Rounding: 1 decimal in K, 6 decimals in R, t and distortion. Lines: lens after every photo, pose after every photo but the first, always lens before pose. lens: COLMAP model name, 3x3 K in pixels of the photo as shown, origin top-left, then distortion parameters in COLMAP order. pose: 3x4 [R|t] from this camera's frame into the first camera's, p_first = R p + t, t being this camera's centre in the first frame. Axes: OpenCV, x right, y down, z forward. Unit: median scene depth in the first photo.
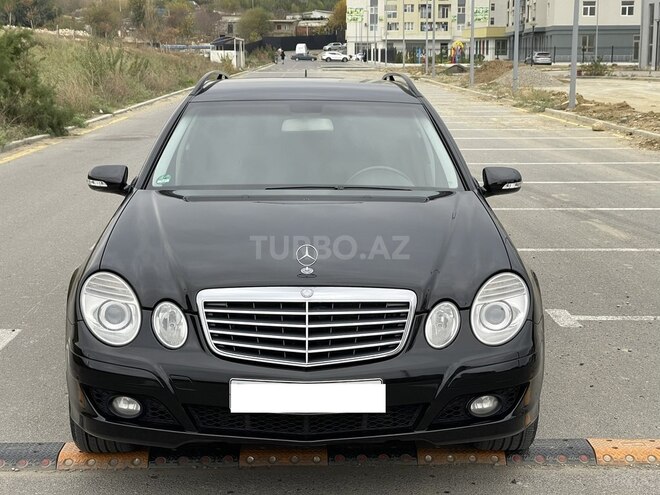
lens RADIAL K [[1248.1, 0, 330.0], [0, 1248.1, 247.5], [0, 0, 1]] dist [0.249385, 0.028756]
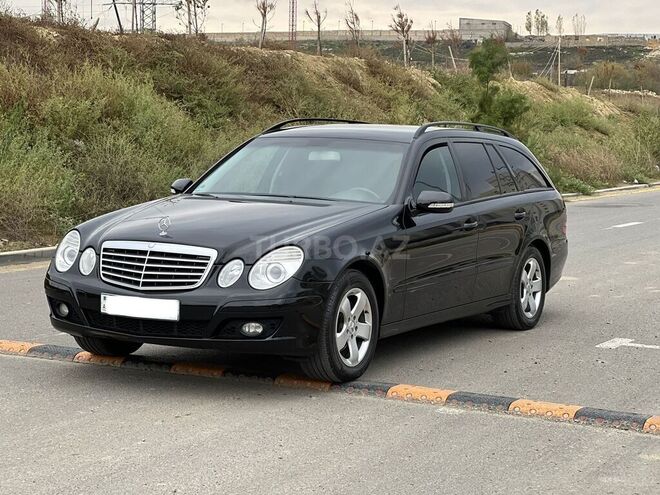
lens RADIAL K [[1507.3, 0, 330.0], [0, 1507.3, 247.5], [0, 0, 1]] dist [0.070678, 2.811338]
pose [[0.875571, 0.064612, -0.478750, 1.086773], [-0.098762, 0.994025, -0.046469, 0.104703], [0.472887, 0.087969, 0.876721, -0.572055]]
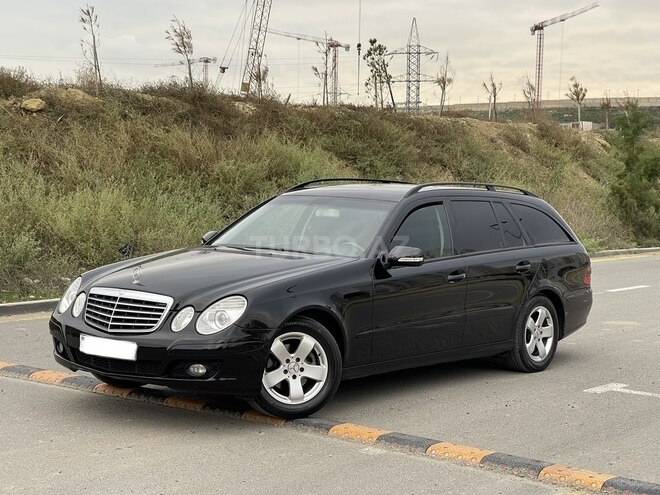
lens RADIAL K [[1241.2, 0, 351.0], [0, 1241.2, 268.2], [0, 0, 1]] dist [0.271646, 0.134983]
pose [[0.766309, 0.071428, -0.638490, 1.359333], [-0.121735, 0.991941, -0.035136, 0.024609], [0.630834, 0.104651, 0.768828, -0.176718]]
